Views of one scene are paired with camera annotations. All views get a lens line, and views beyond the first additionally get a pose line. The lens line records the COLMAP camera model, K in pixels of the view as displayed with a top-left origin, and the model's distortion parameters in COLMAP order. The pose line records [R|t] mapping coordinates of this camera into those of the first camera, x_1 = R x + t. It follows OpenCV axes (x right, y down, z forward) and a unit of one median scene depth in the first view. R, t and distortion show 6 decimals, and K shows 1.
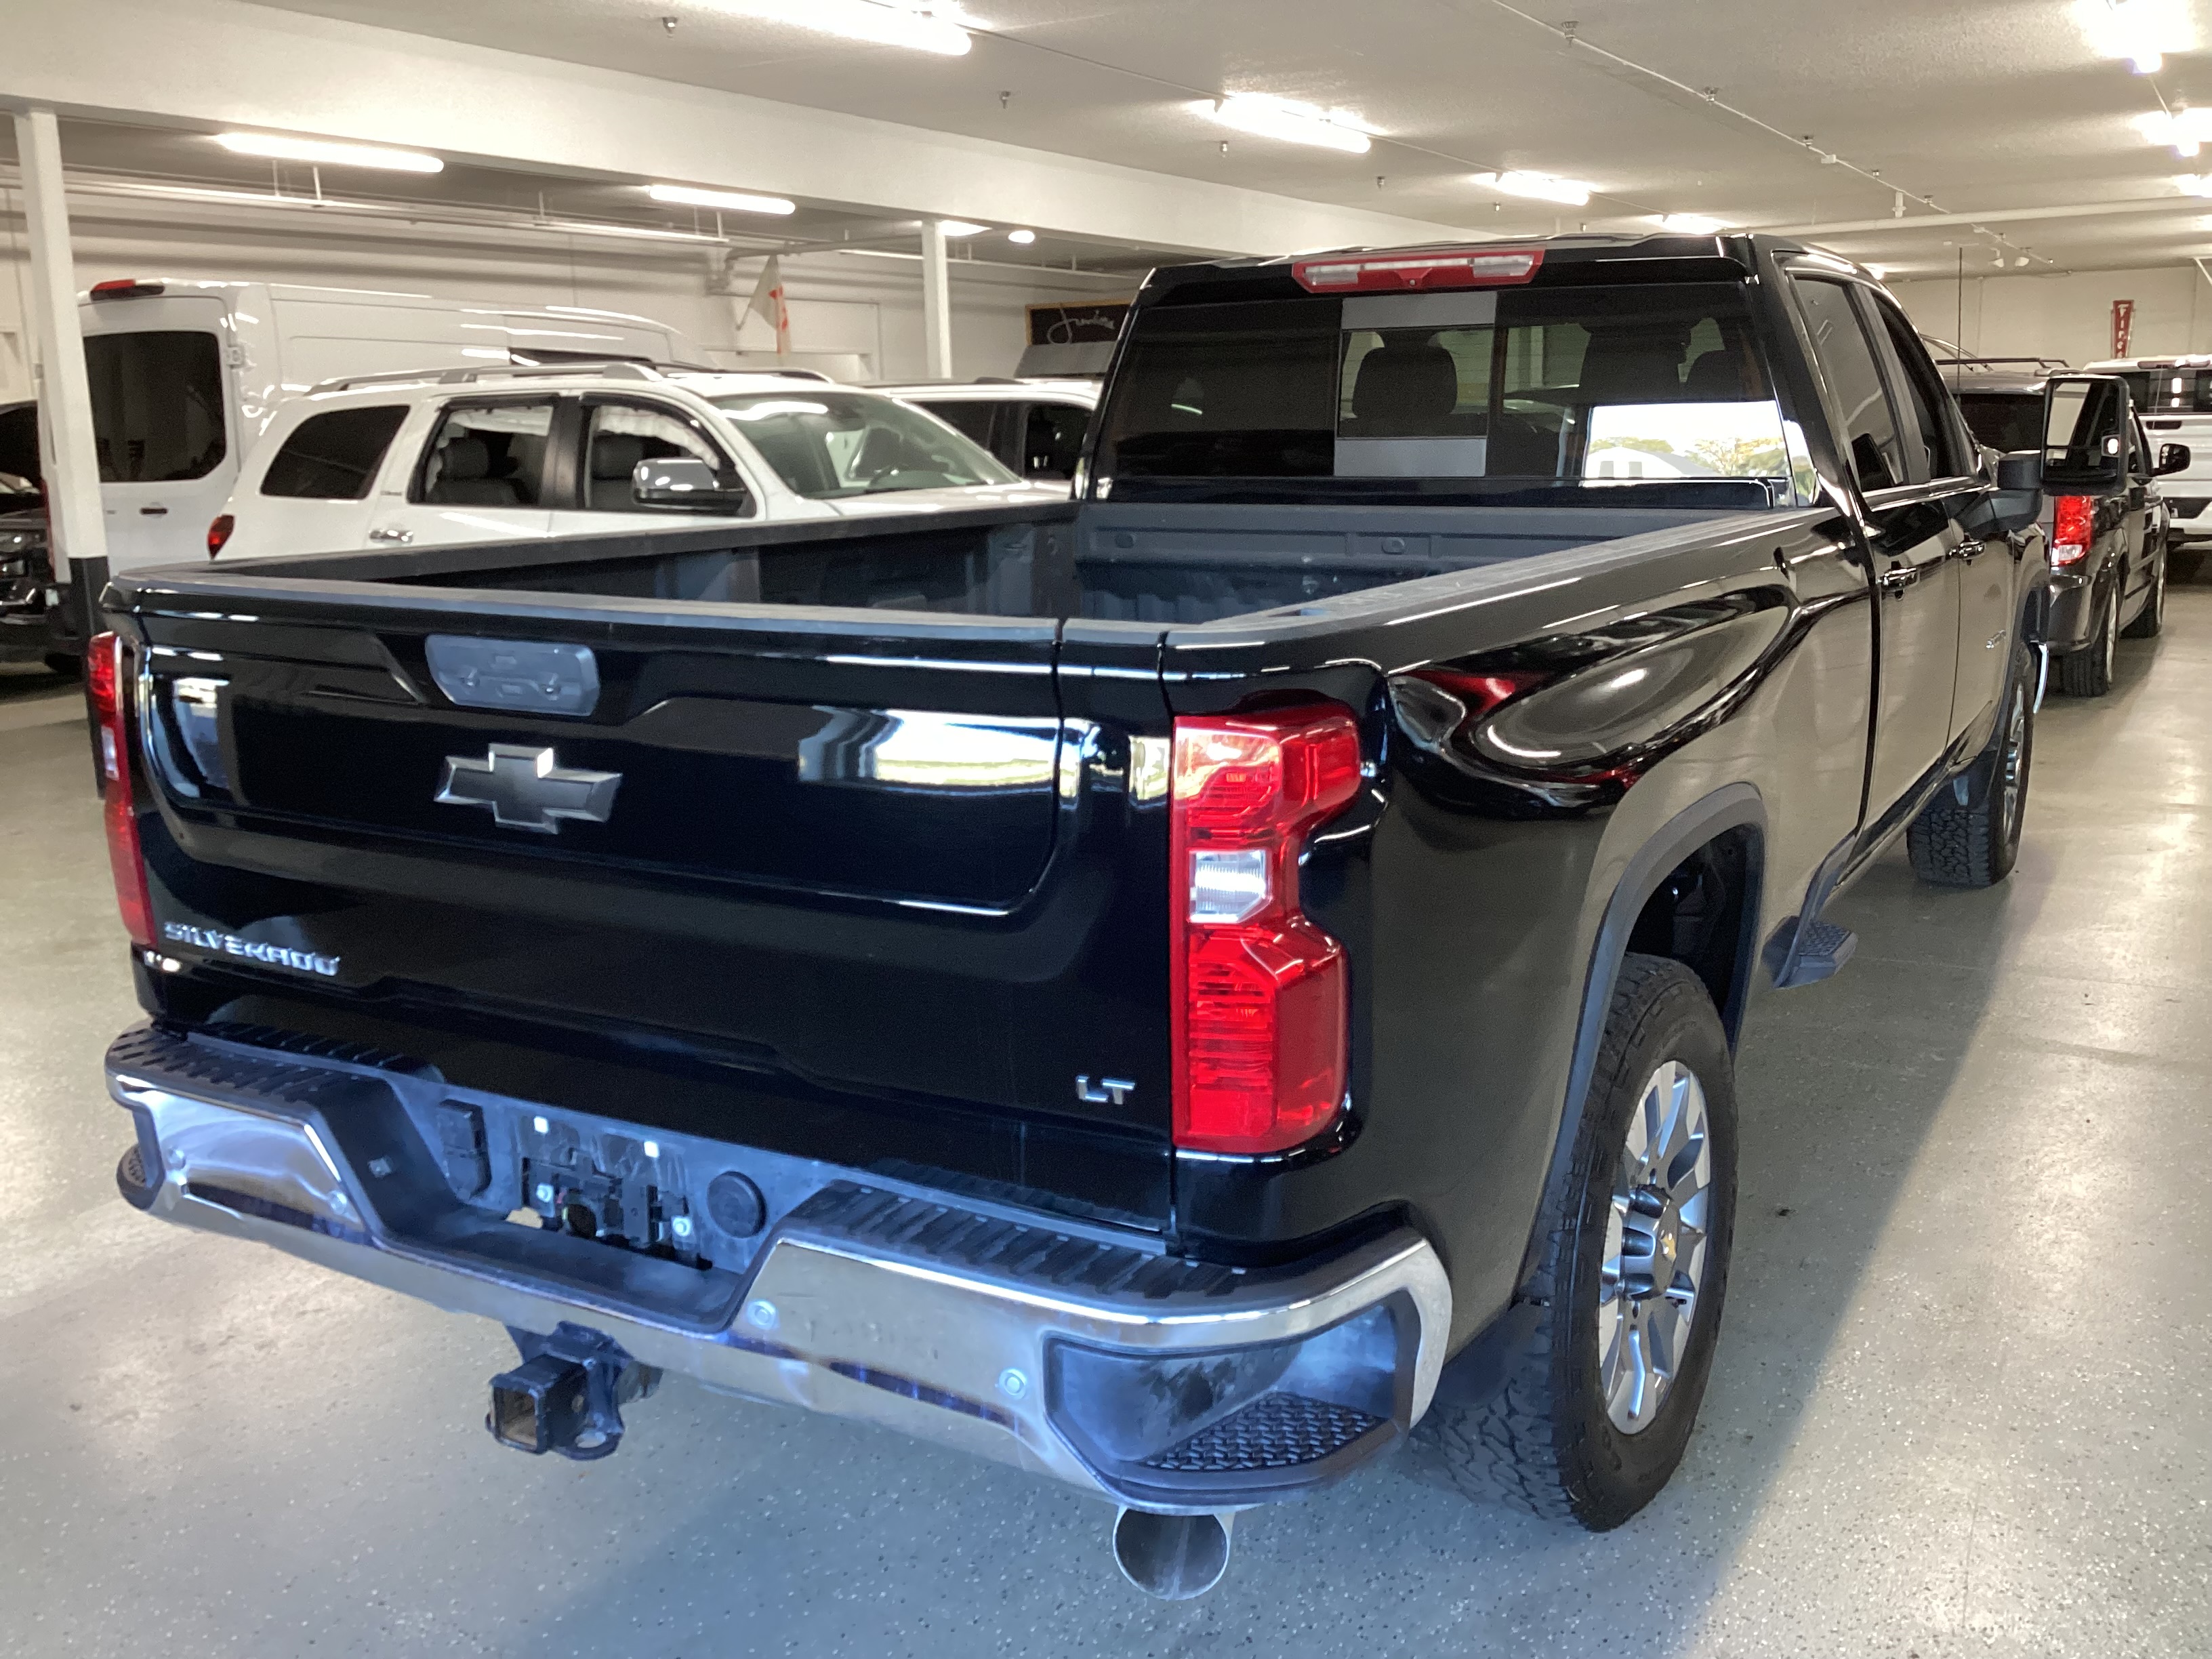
lens RADIAL K [[2013.6, 0, 1096.8], [0, 2013.6, 823.1], [0, 0, 1]] dist [0.110412, -0.252380]
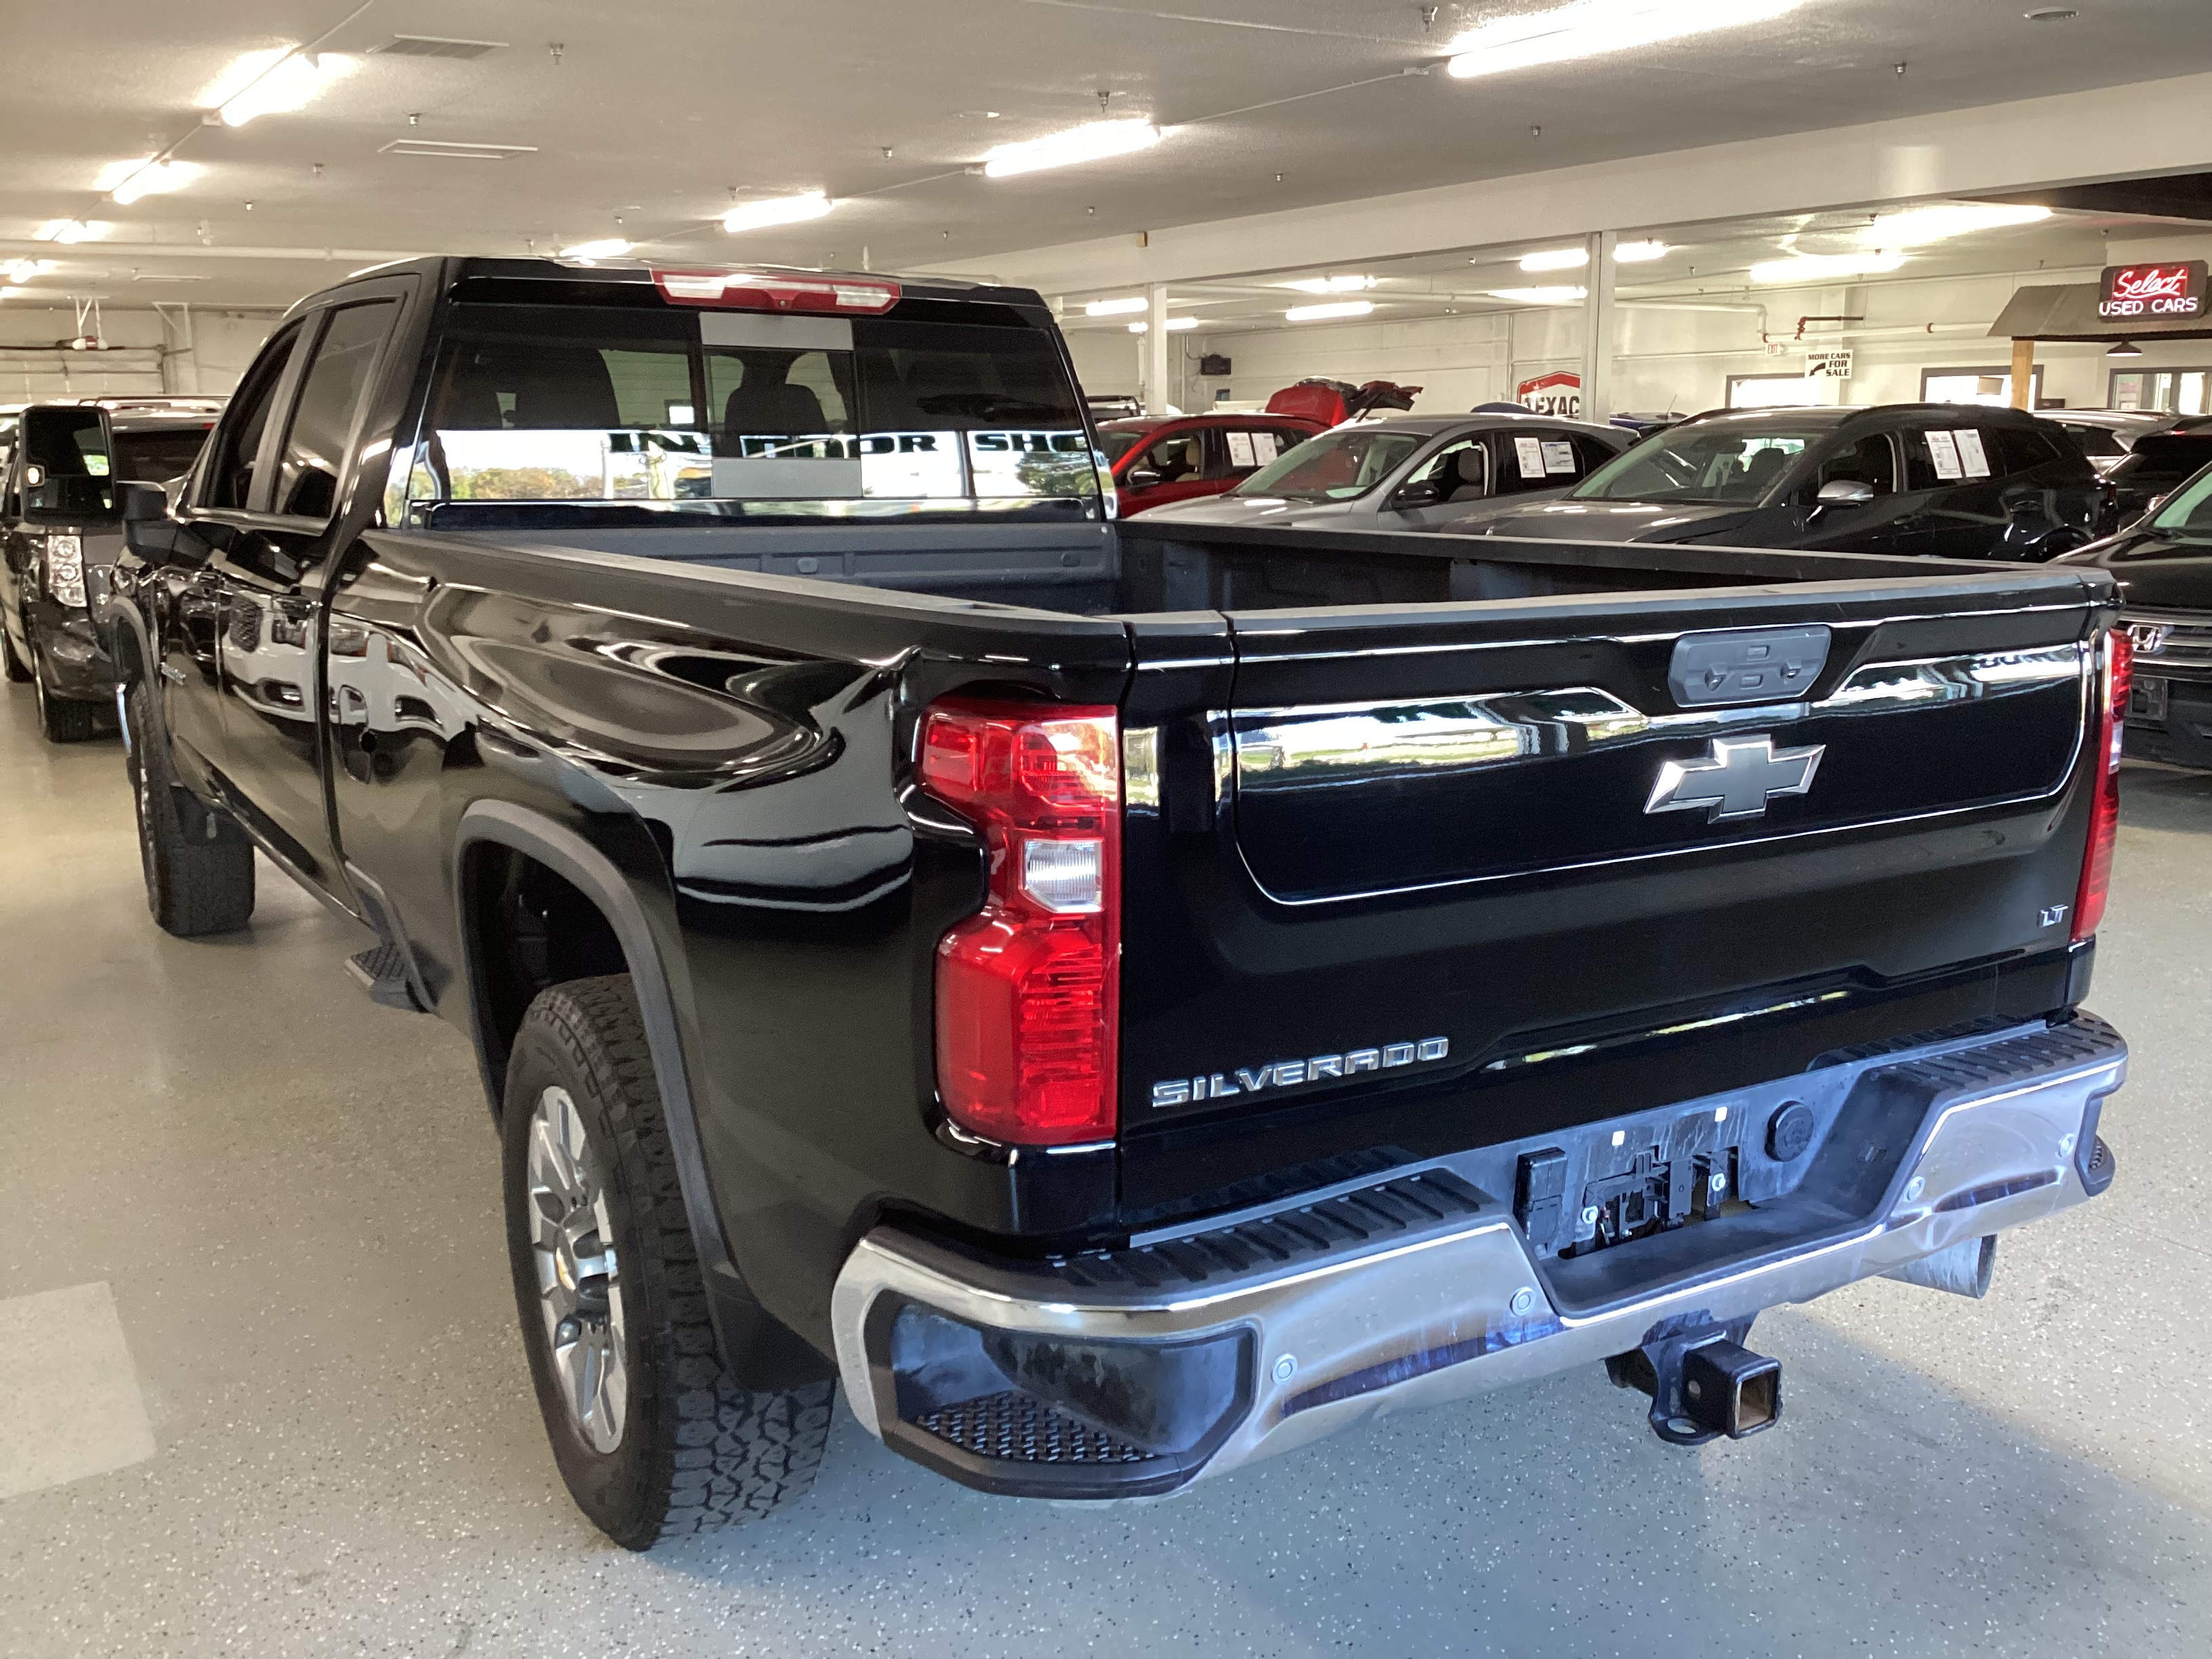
lens RADIAL K [[2013.6, 0, 1096.8], [0, 2013.6, 823.1], [0, 0, 1]] dist [0.110412, -0.252380]
pose [[0.464600, -0.140853, 0.874247, -0.657636], [0.165911, 0.983631, 0.070307, -0.057735], [-0.869840, 0.112383, 0.480364, 0.402543]]
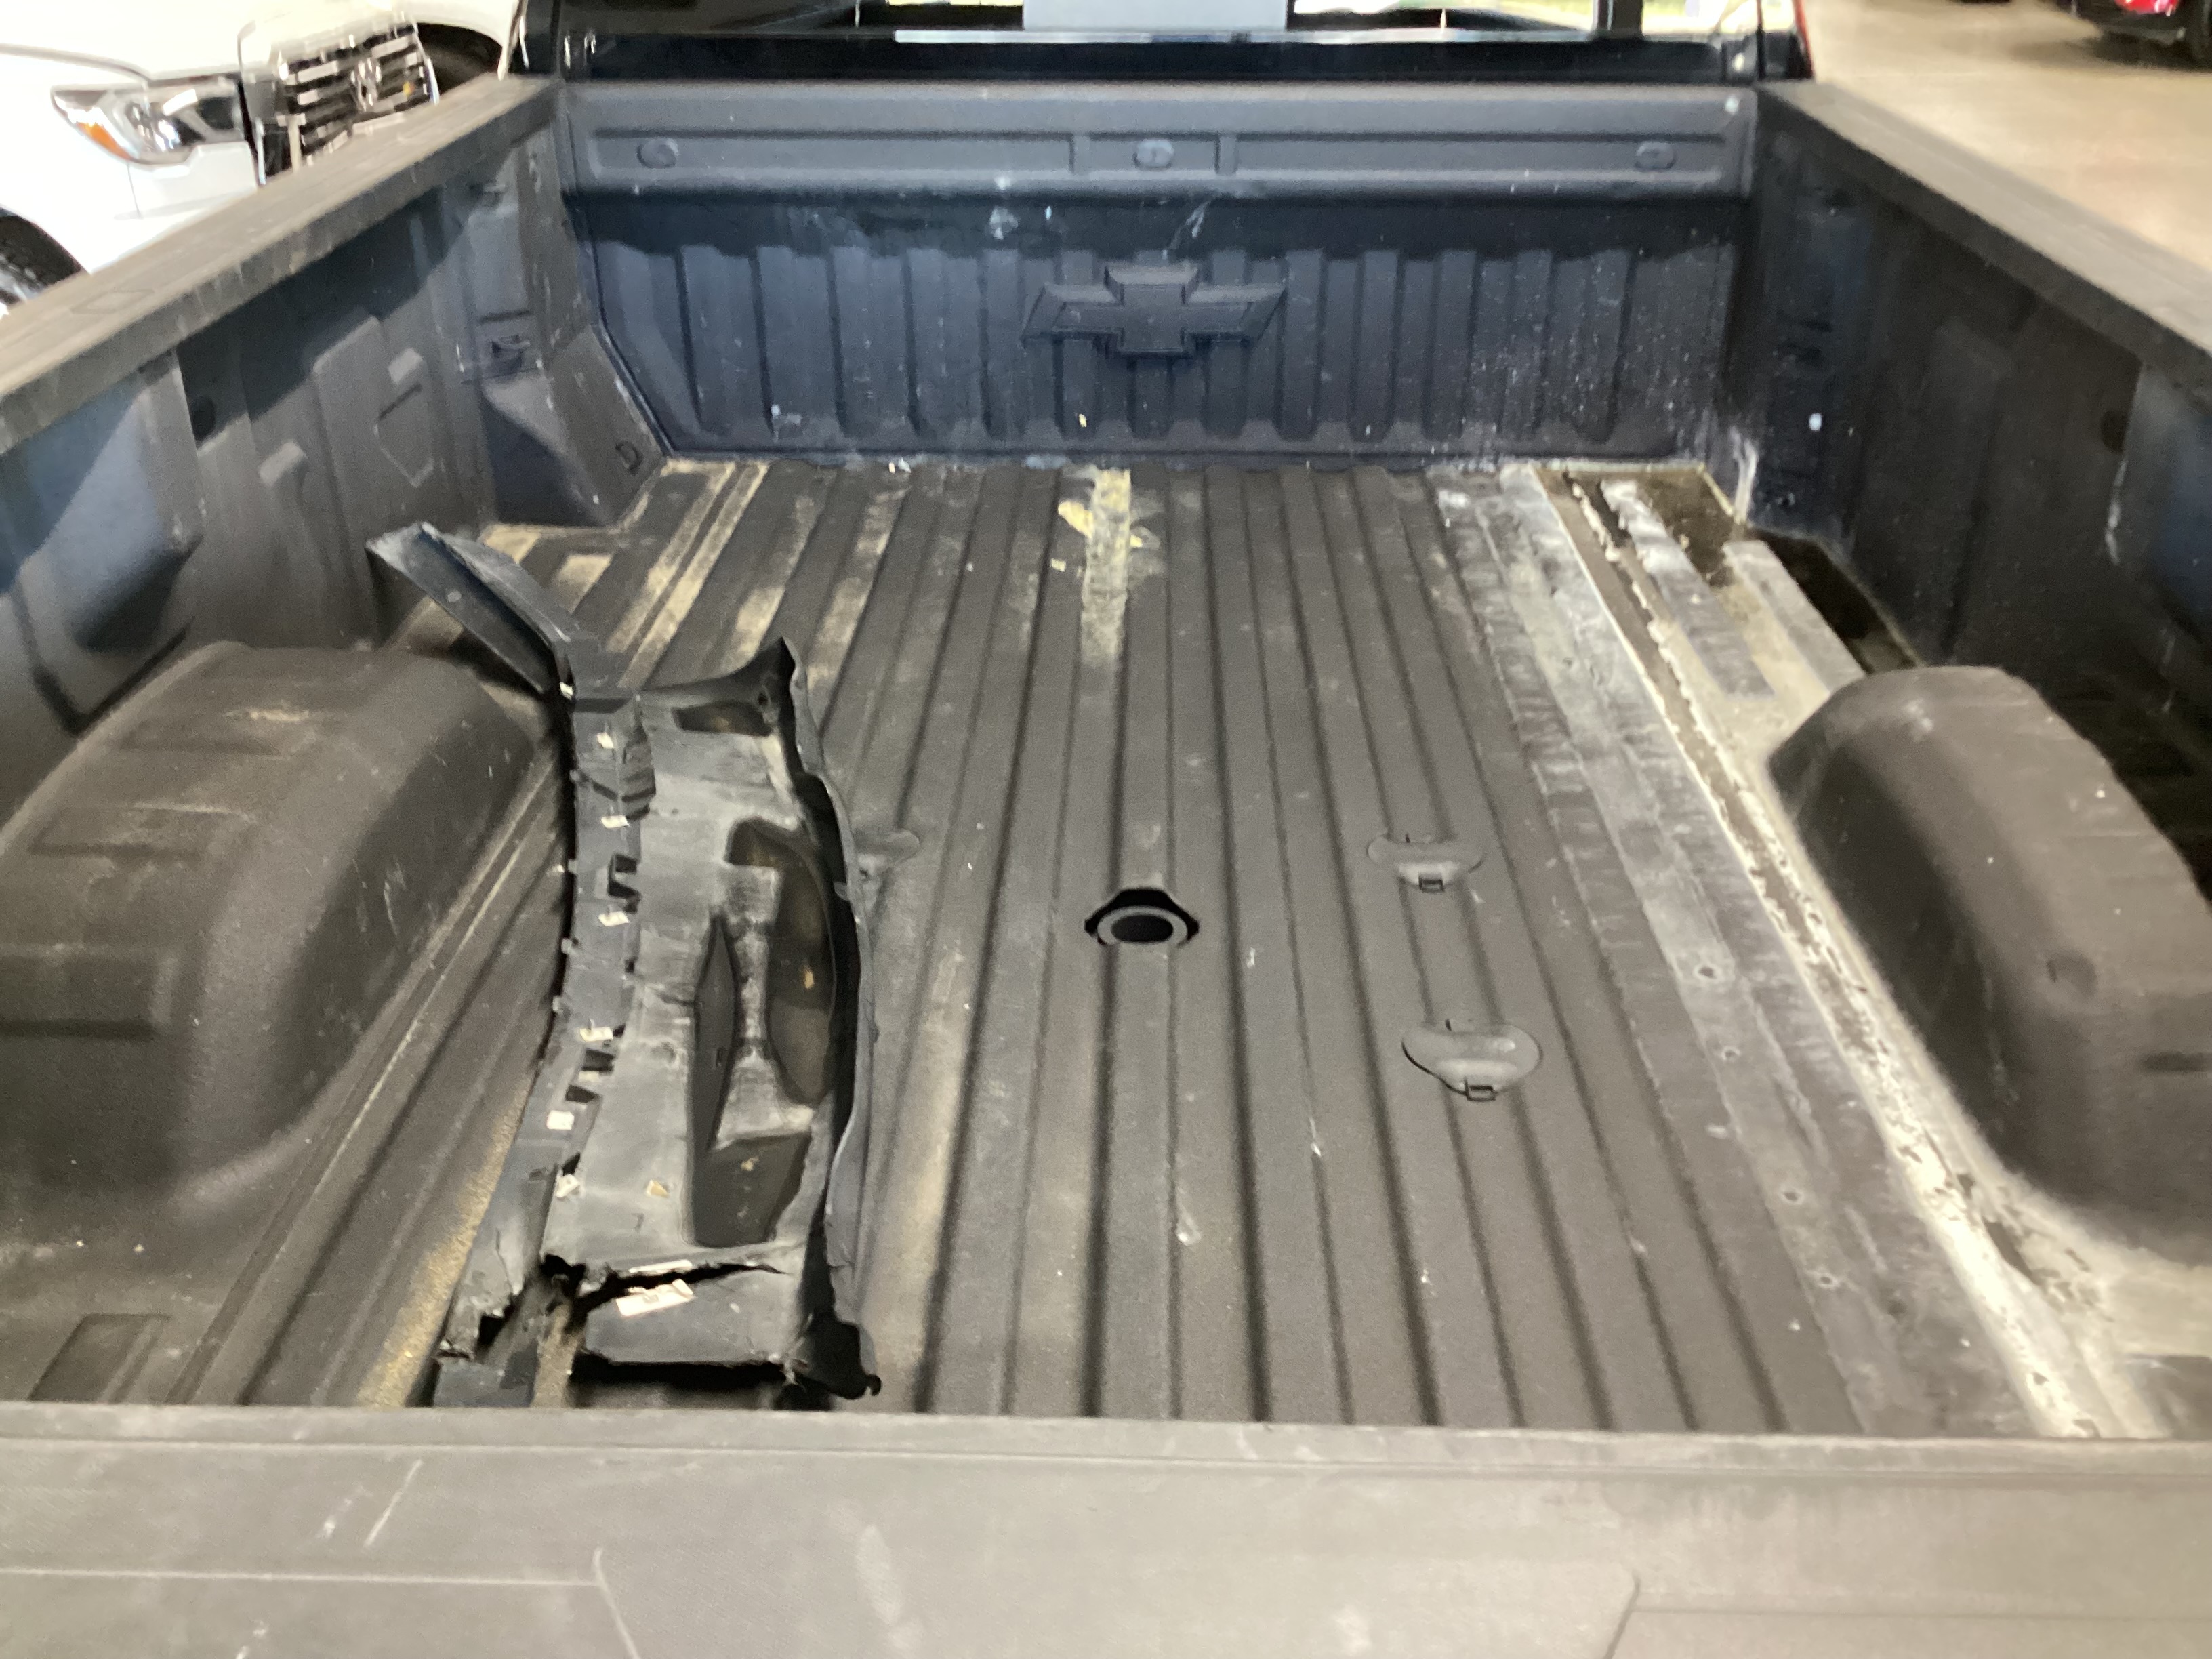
lens RADIAL K [[2013.6, 0, 1096.8], [0, 2013.6, 823.1], [0, 0, 1]] dist [0.110412, -0.252380]
pose [[0.876839, -0.212398, 0.431324, -0.173026], [0.083132, 0.950593, 0.299104, -0.127414], [-0.473542, -0.226409, 0.851174, 0.426054]]
